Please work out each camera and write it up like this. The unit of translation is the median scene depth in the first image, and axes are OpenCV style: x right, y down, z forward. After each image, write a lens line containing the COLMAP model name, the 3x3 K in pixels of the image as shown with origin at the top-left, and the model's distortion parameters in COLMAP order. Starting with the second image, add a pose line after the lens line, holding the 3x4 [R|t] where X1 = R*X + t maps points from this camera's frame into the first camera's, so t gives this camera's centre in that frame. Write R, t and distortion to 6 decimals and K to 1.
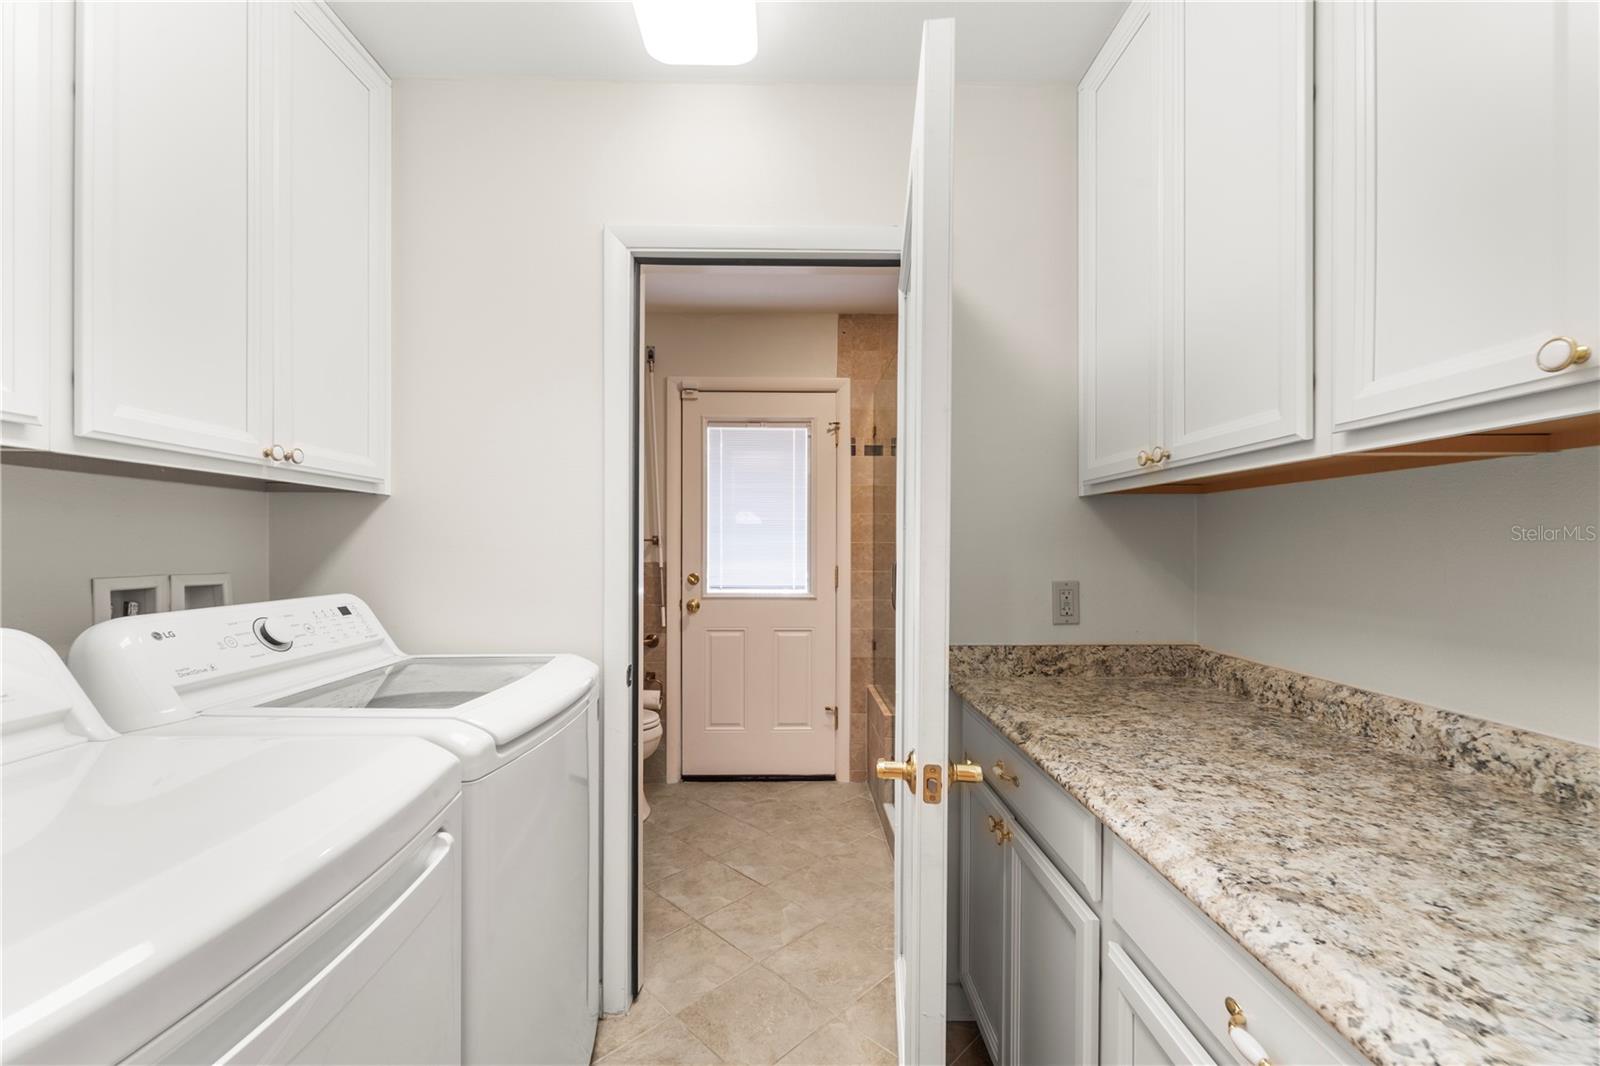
lens RADIAL K [[651.4, 0, 798.8], [0, 651.4, 550.5], [0, 0, 1]] dist [0.001593, -0.002081]
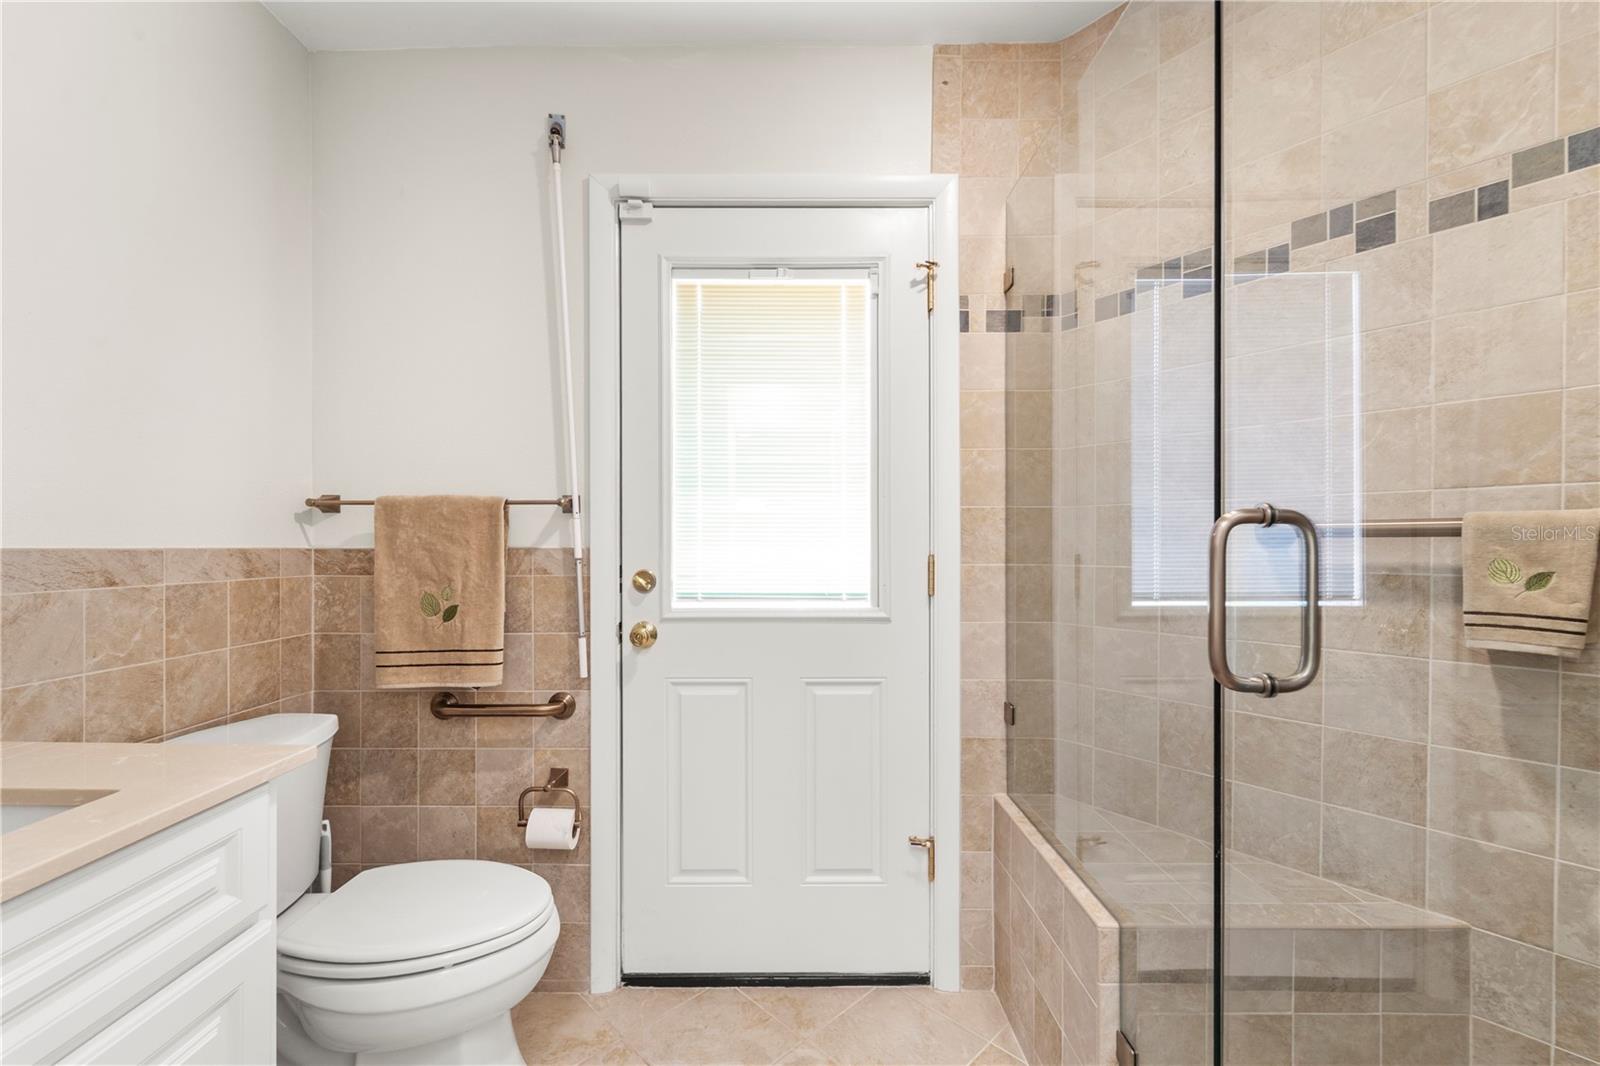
lens RADIAL K [[651.4, 0, 797.9], [0, 651.4, 536.4], [0, 0, 1]] dist [0.001593, -0.002081]
pose [[0.999992, -0.004015, -0.000132, -0.043532], [0.004015, 0.999988, -0.002771, 0.011273], [0.000143, 0.002771, 0.999996, 0.501847]]
